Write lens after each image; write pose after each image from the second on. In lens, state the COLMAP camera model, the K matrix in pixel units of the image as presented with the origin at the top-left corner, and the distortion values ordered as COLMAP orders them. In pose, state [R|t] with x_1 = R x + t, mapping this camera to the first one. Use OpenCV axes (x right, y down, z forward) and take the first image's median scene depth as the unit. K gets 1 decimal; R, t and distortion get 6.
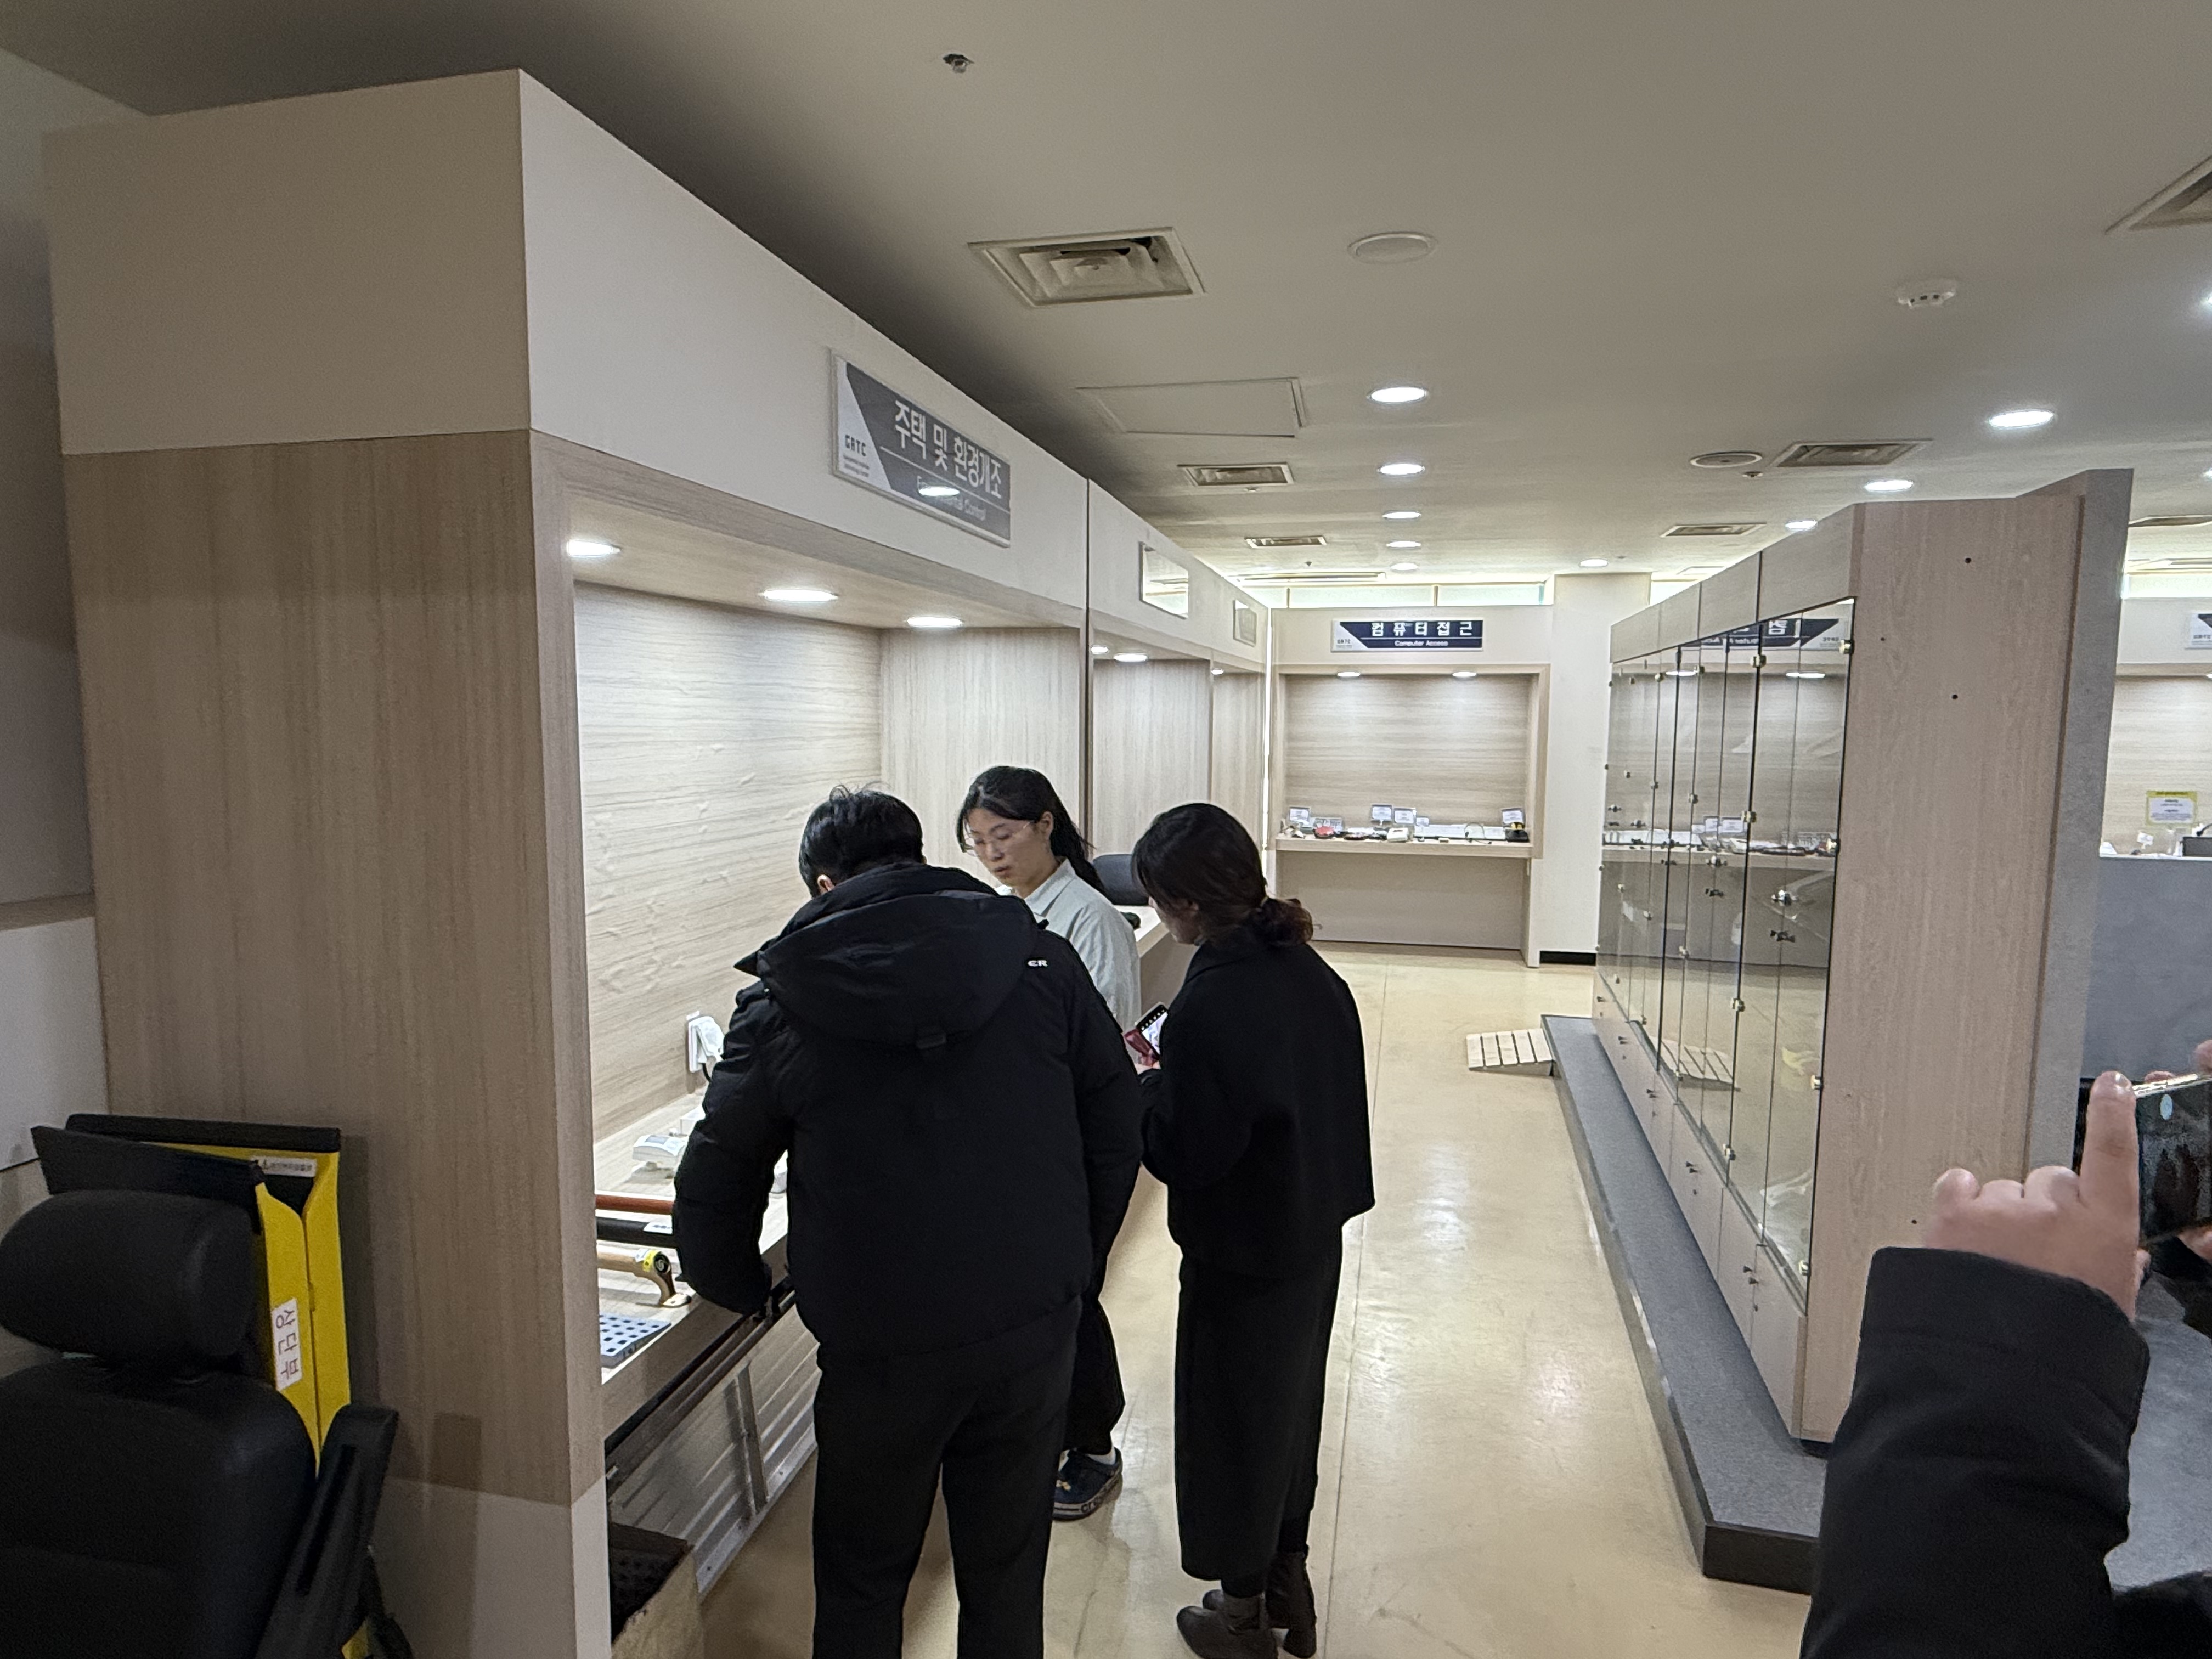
lens RADIAL K [[1293.0, 0, 1091.9], [0, 1293.0, 850.4], [0, 0, 1]] dist [-0.006107, 0.004081]
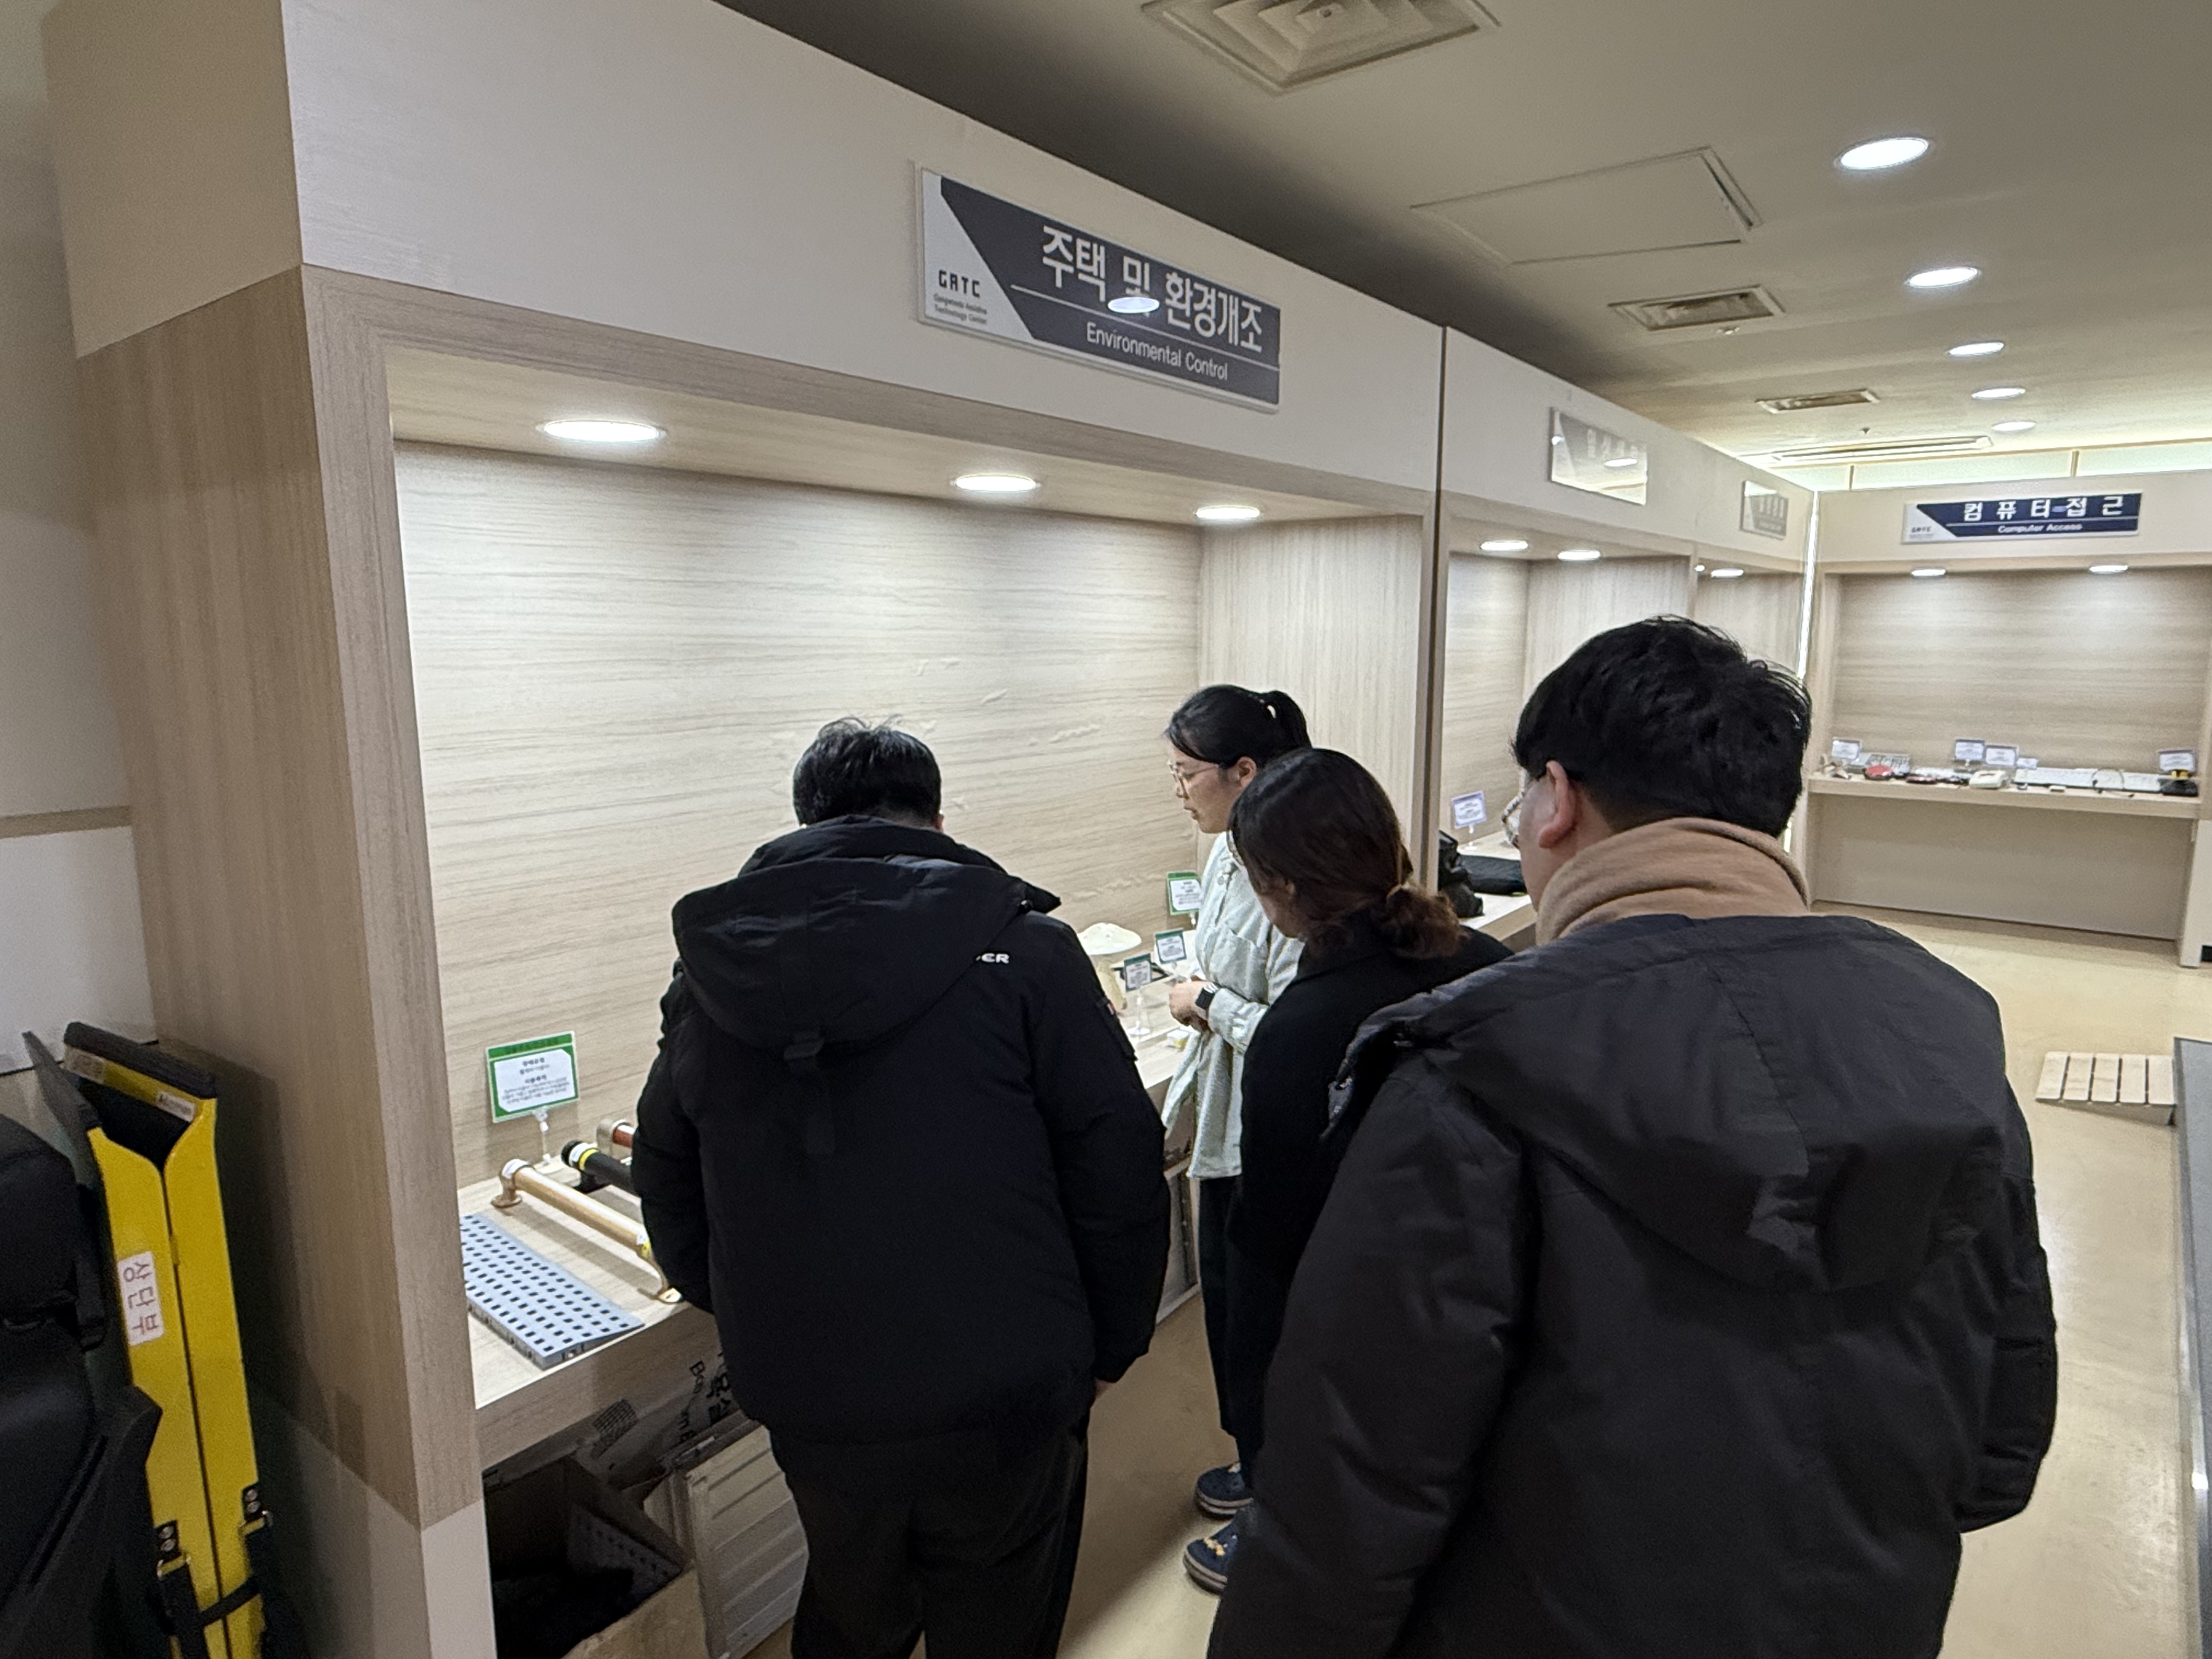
lens RADIAL K [[1293.0, 0, 1101.4], [0, 1293.0, 831.5], [0, 0, 1]] dist [-0.006107, 0.004081]
pose [[0.913687, 0.055921, -0.402552, 0.160857], [-0.036035, 0.997734, 0.056811, -0.014387], [0.404817, -0.037402, 0.913633, 0.191311]]
